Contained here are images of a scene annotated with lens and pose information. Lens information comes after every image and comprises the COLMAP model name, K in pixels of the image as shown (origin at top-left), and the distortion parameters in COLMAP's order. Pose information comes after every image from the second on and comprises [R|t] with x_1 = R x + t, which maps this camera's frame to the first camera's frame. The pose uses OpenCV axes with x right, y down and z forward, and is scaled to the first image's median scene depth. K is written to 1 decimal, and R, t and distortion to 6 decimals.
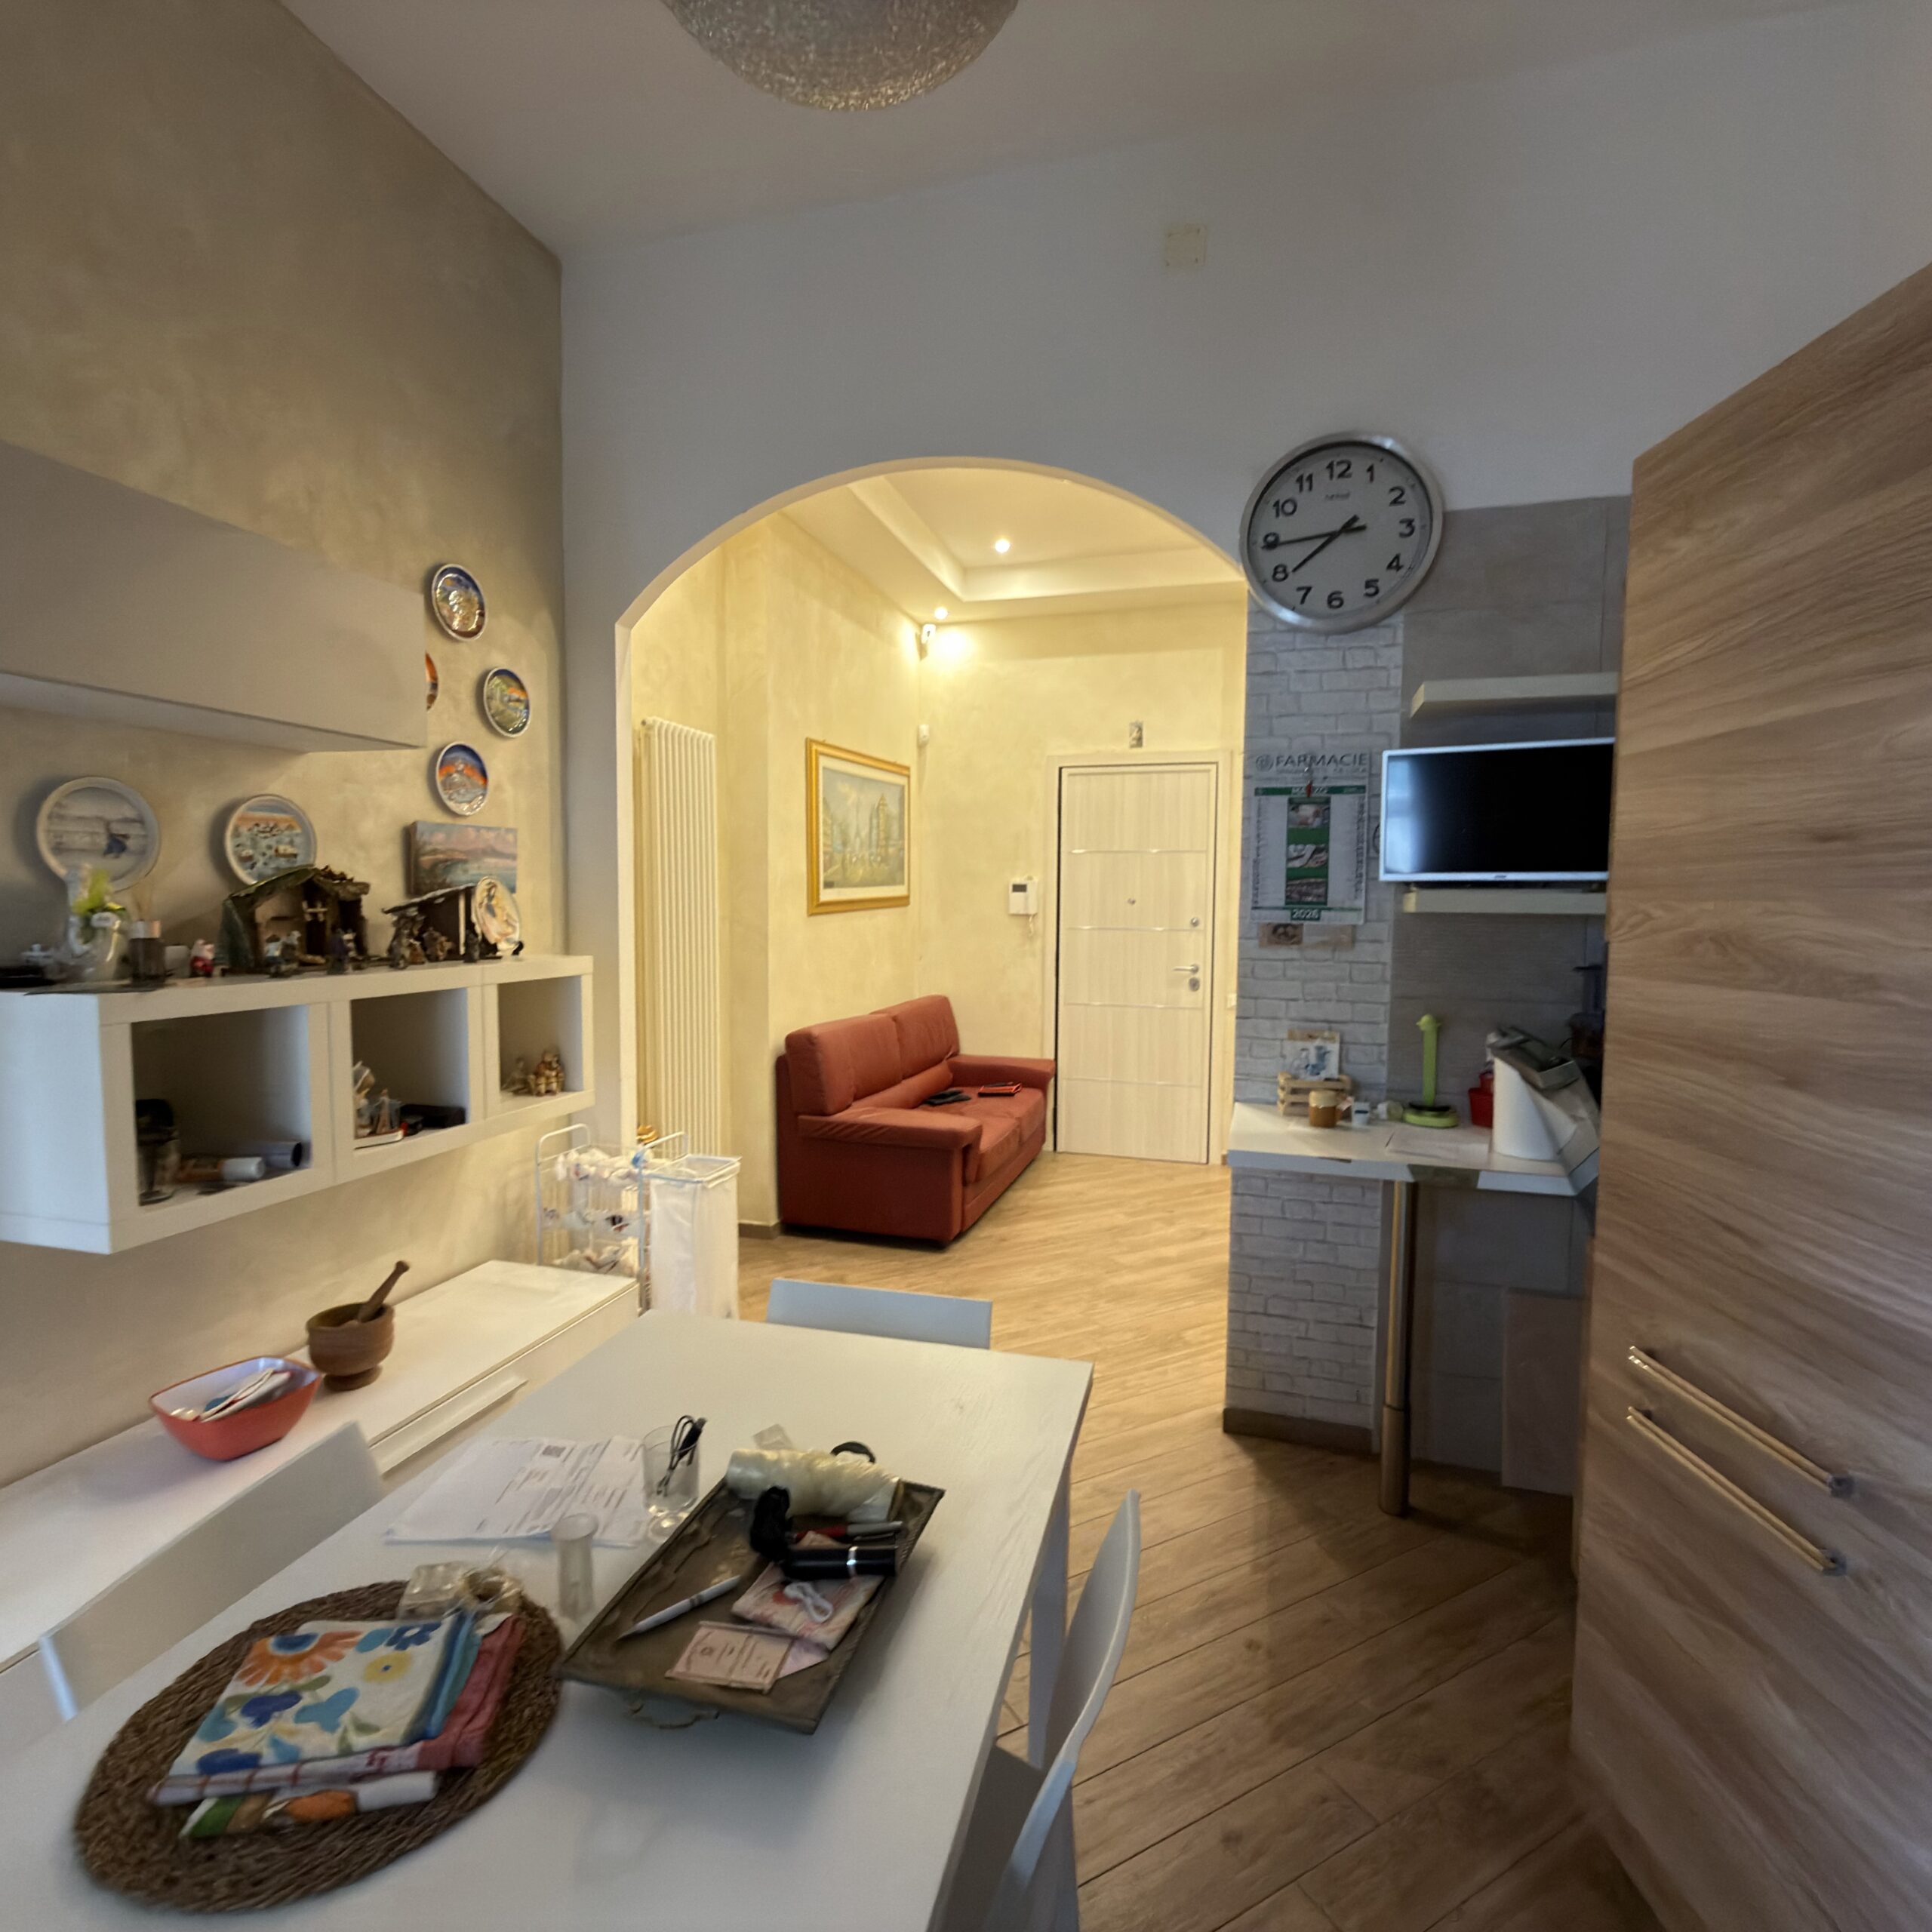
lens RADIAL K [[1022.4, 0, 963.8], [0, 1022.4, 968.3], [0, 0, 1]] dist [0.000107, -0.000728]
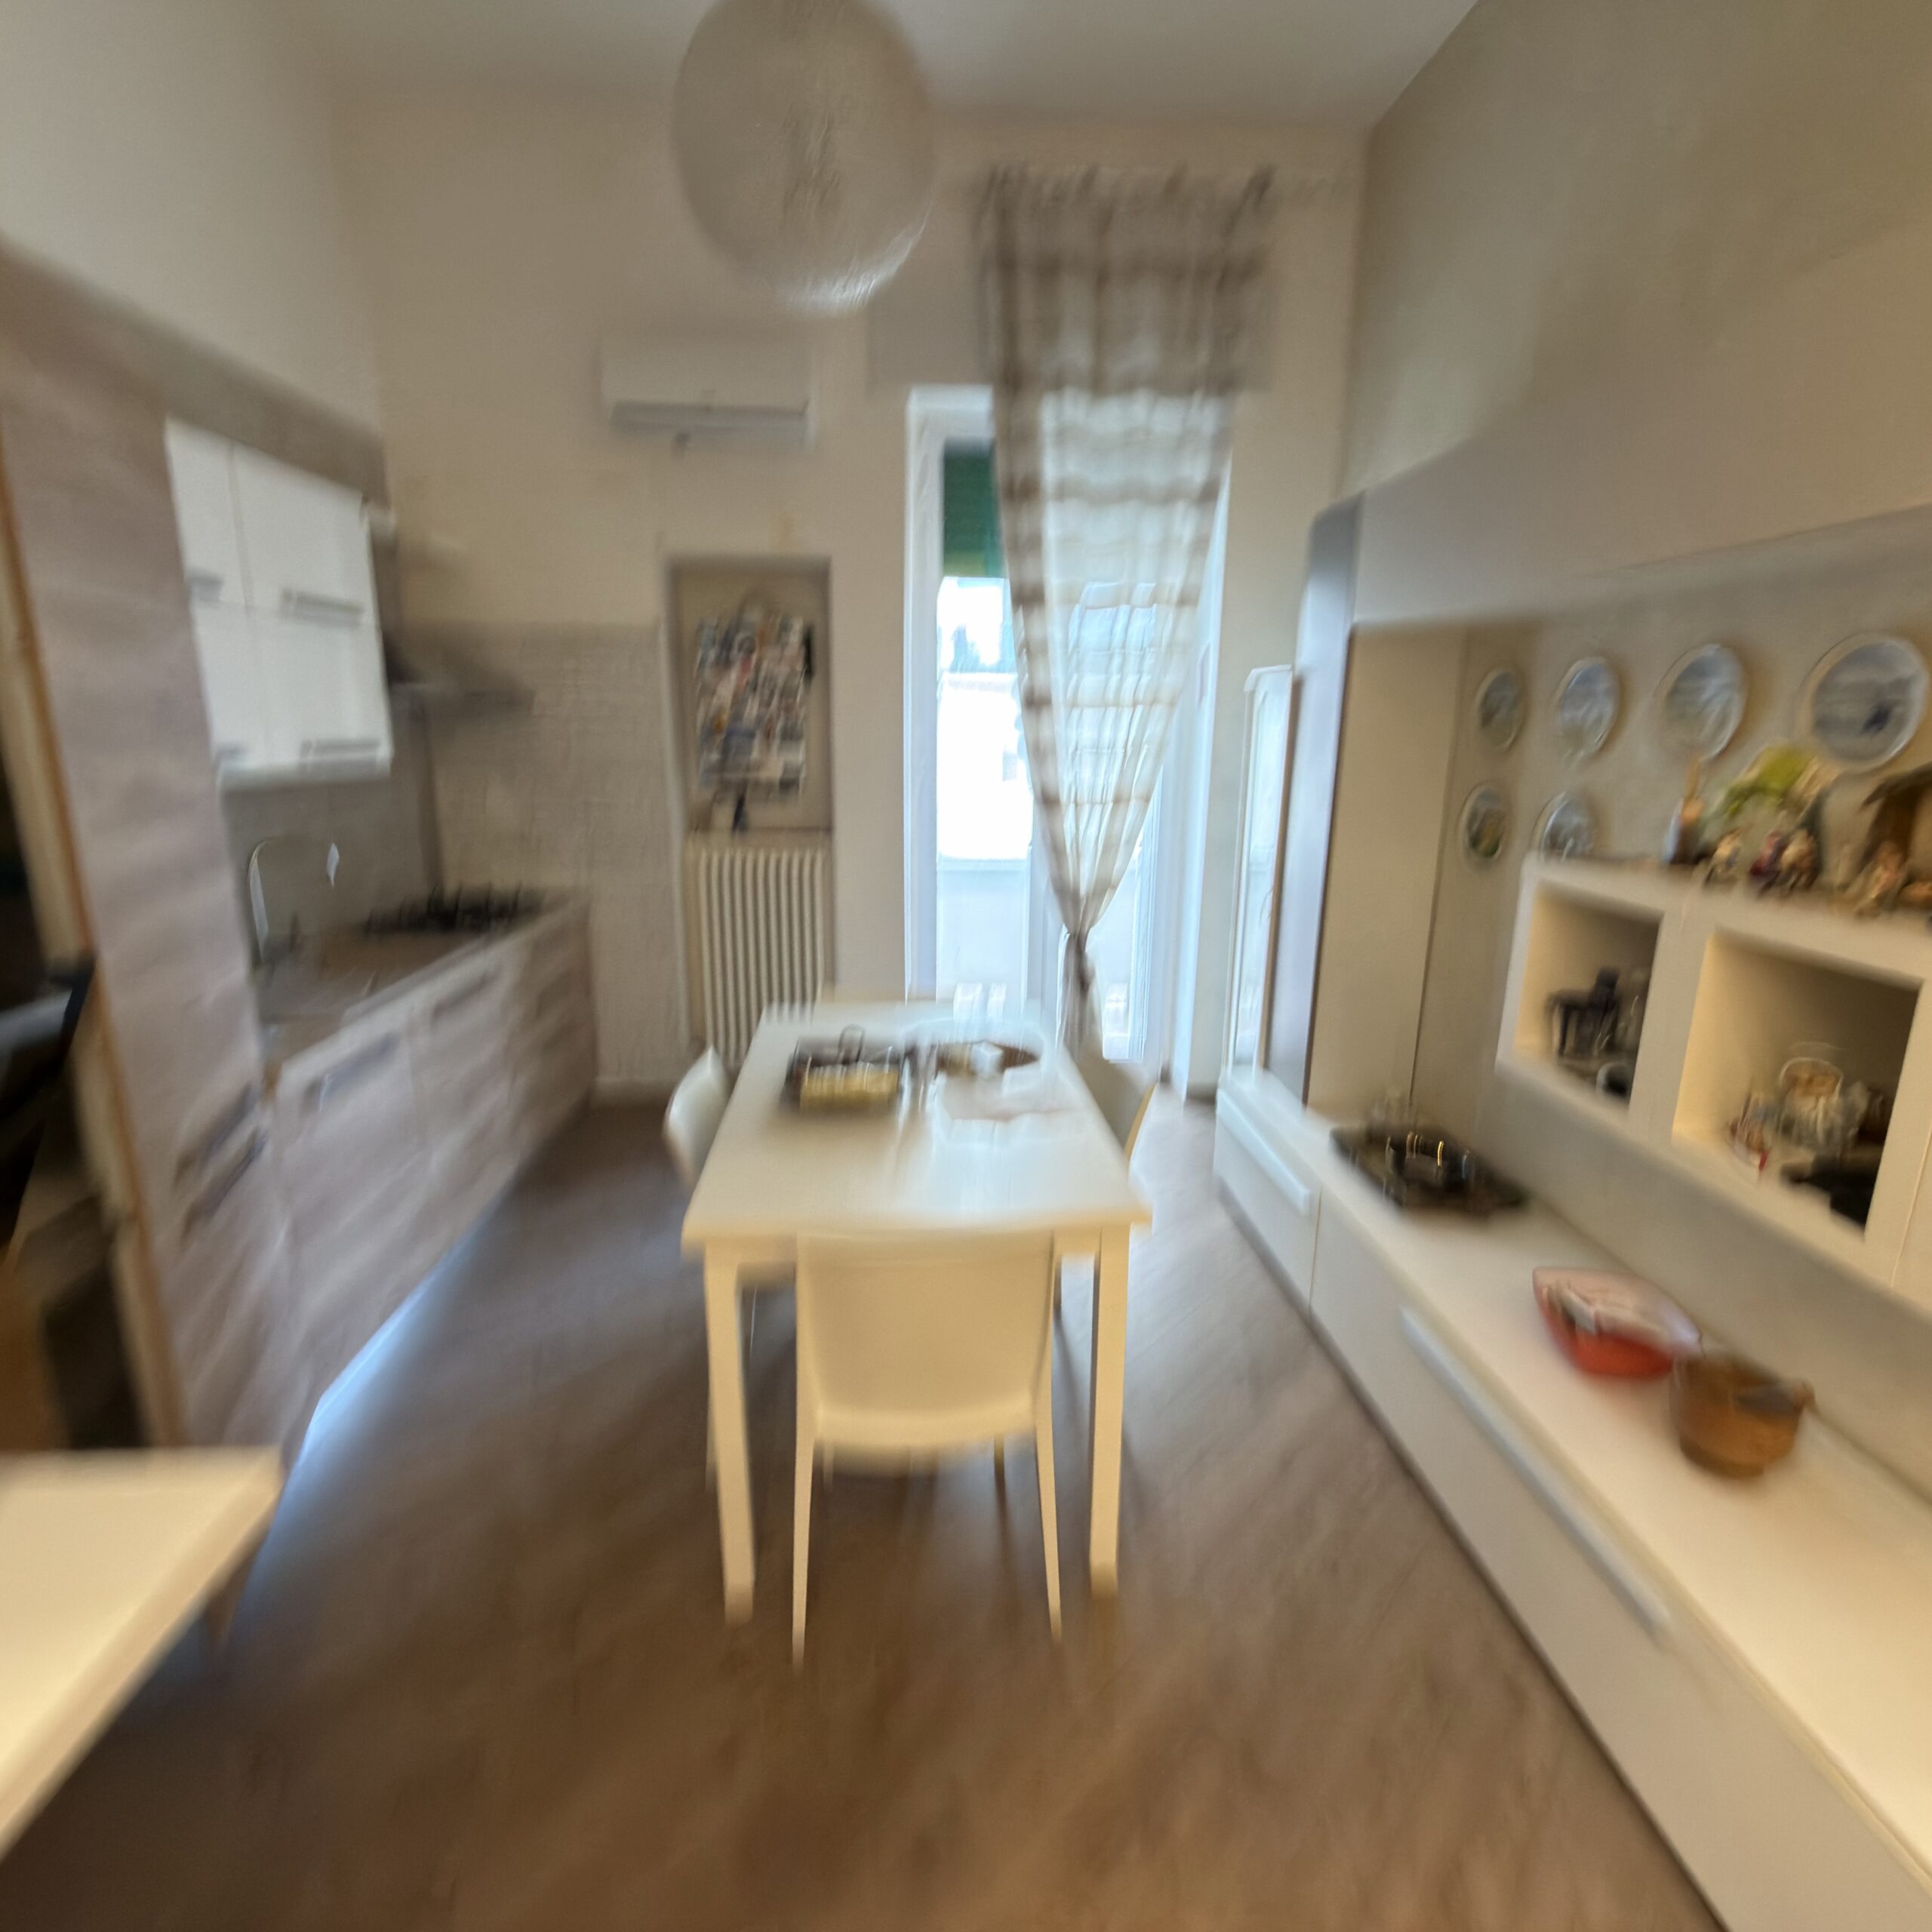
lens RADIAL K [[1022.4, 0, 967.4], [0, 1022.4, 975.9], [0, 0, 1]] dist [0.000107, -0.000728]
pose [[-0.942263, 0.062366, -0.329015, 0.090760], [-0.042737, 0.952075, 0.302863, -0.090082], [0.332136, 0.299438, -0.894440, 0.985946]]
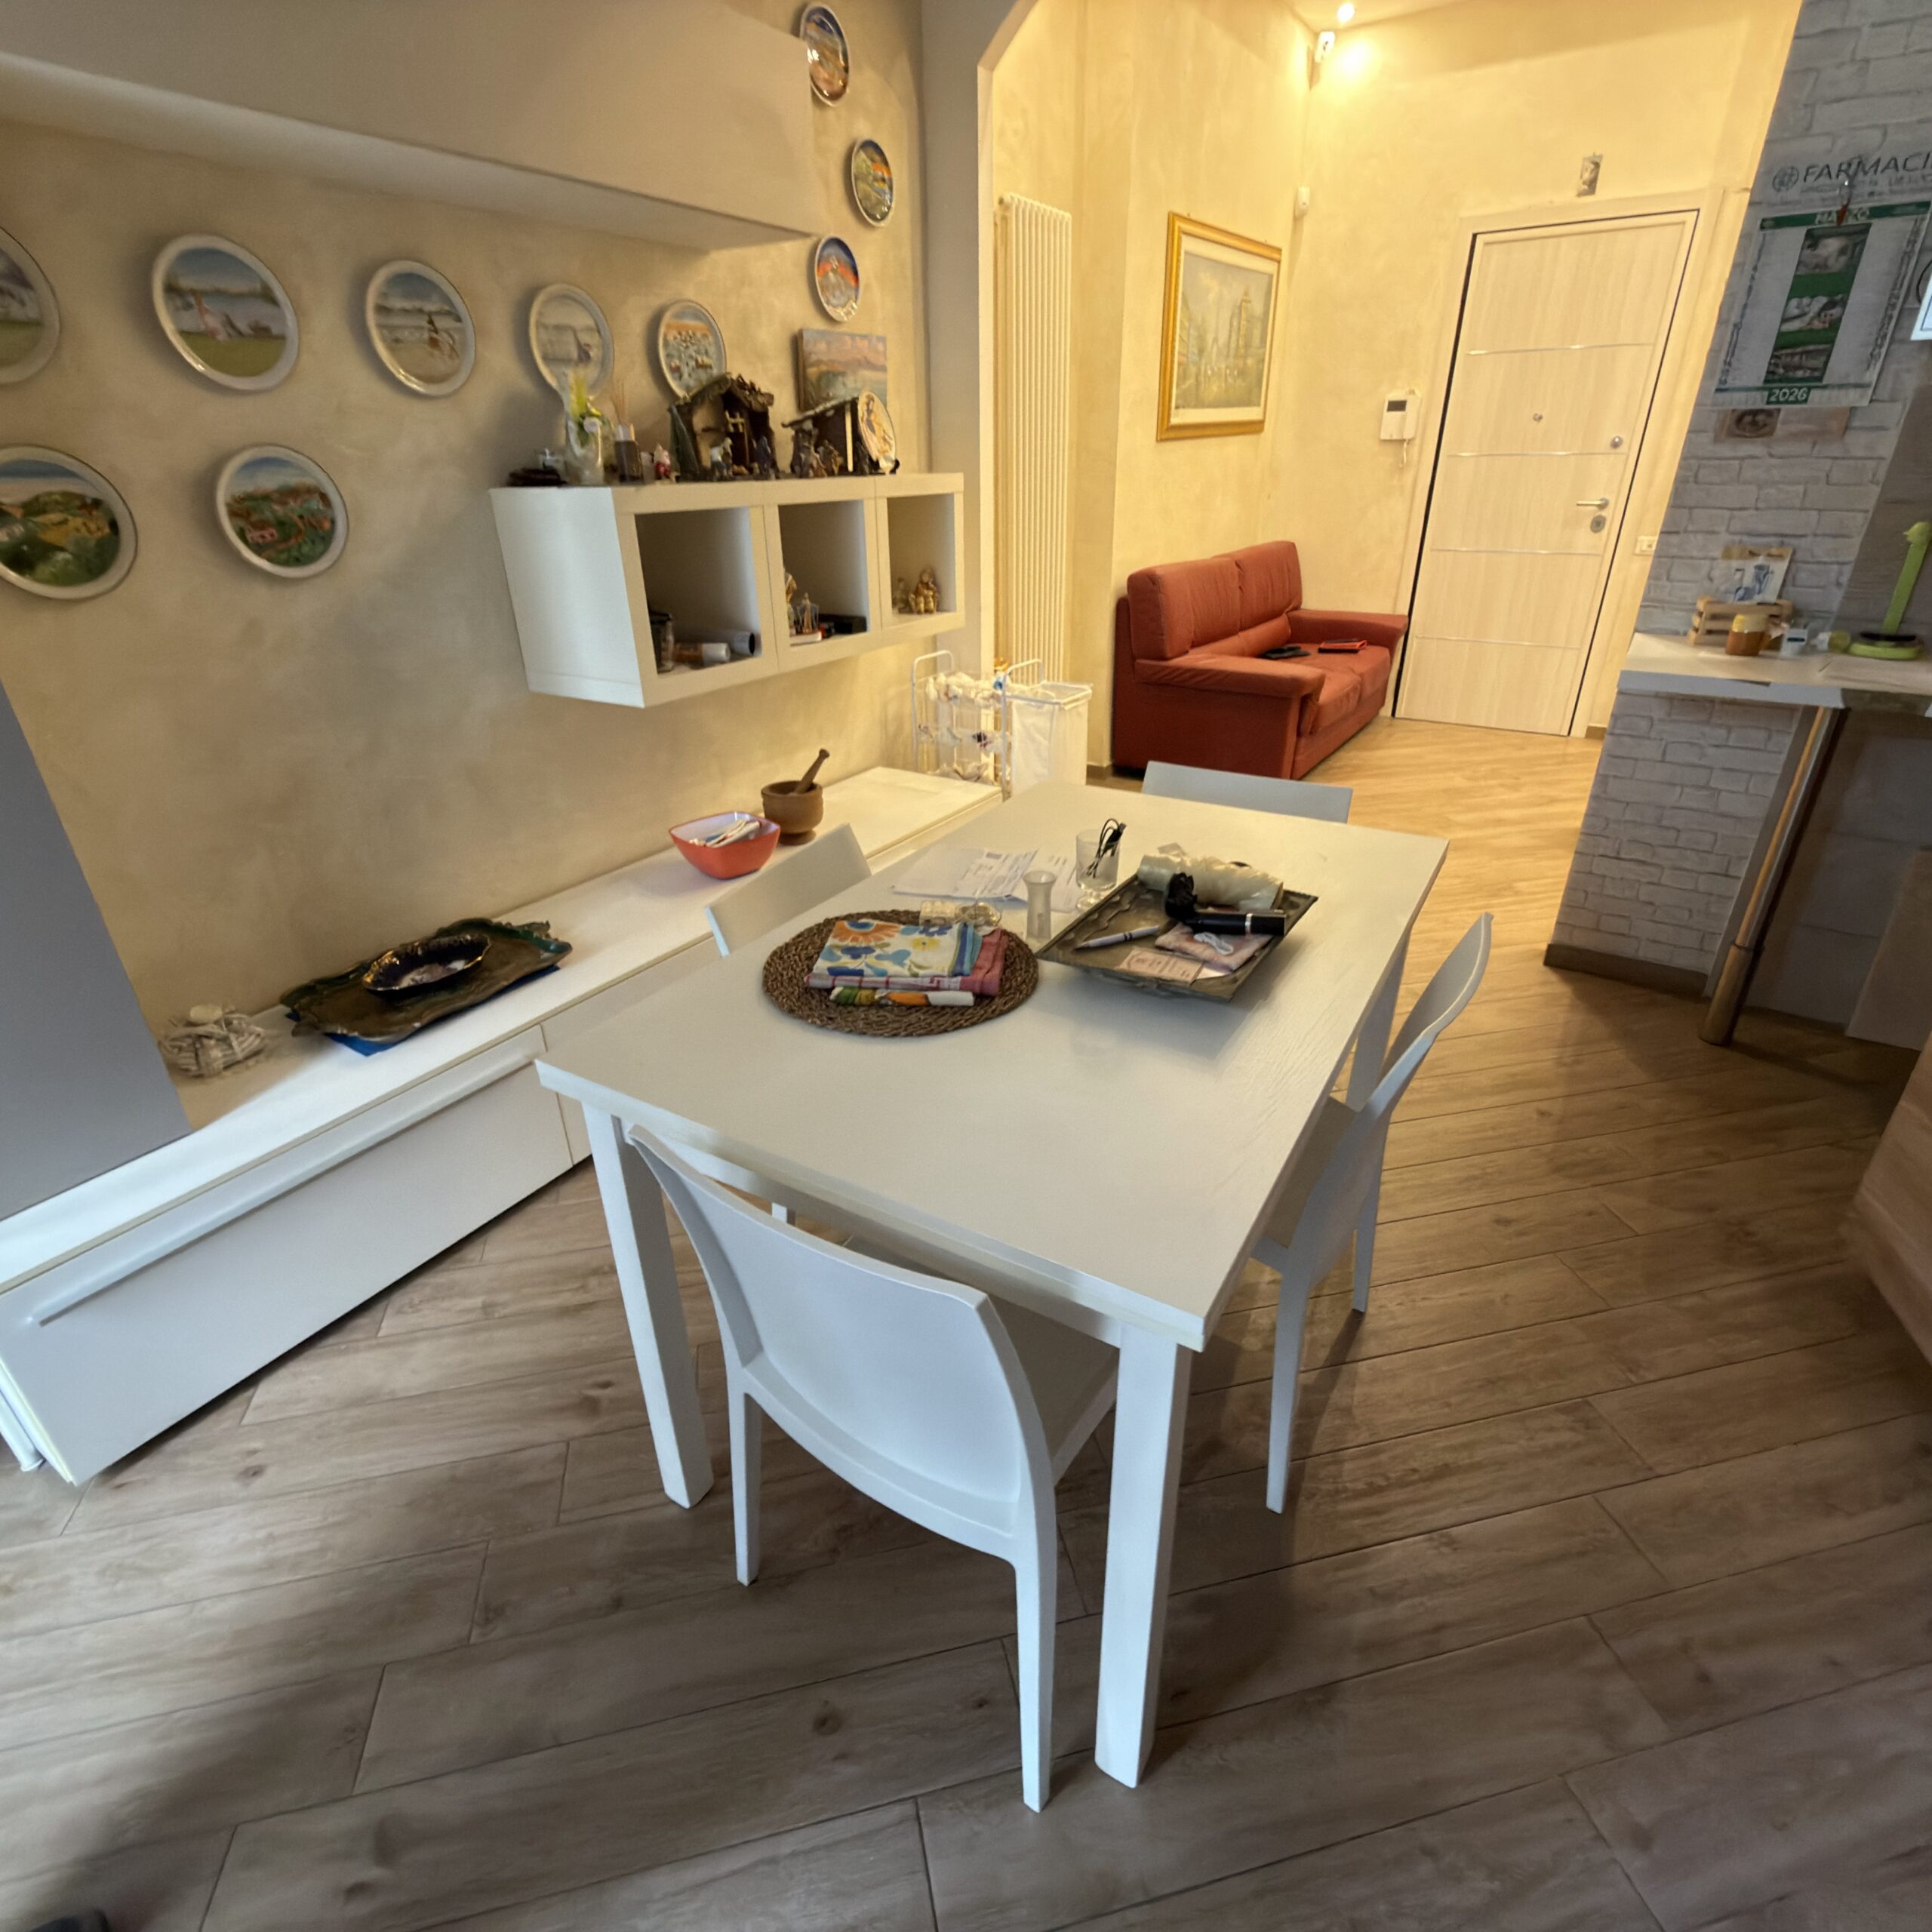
lens RADIAL K [[1022.4, 0, 966.4], [0, 1022.4, 964.5], [0, 0, 1]] dist [0.000107, -0.000728]
pose [[0.959149, 0.104886, -0.262740, -0.034804], [0.004694, 0.922705, 0.385479, 0.043397], [0.282863, -0.370965, 0.884519, -0.083822]]
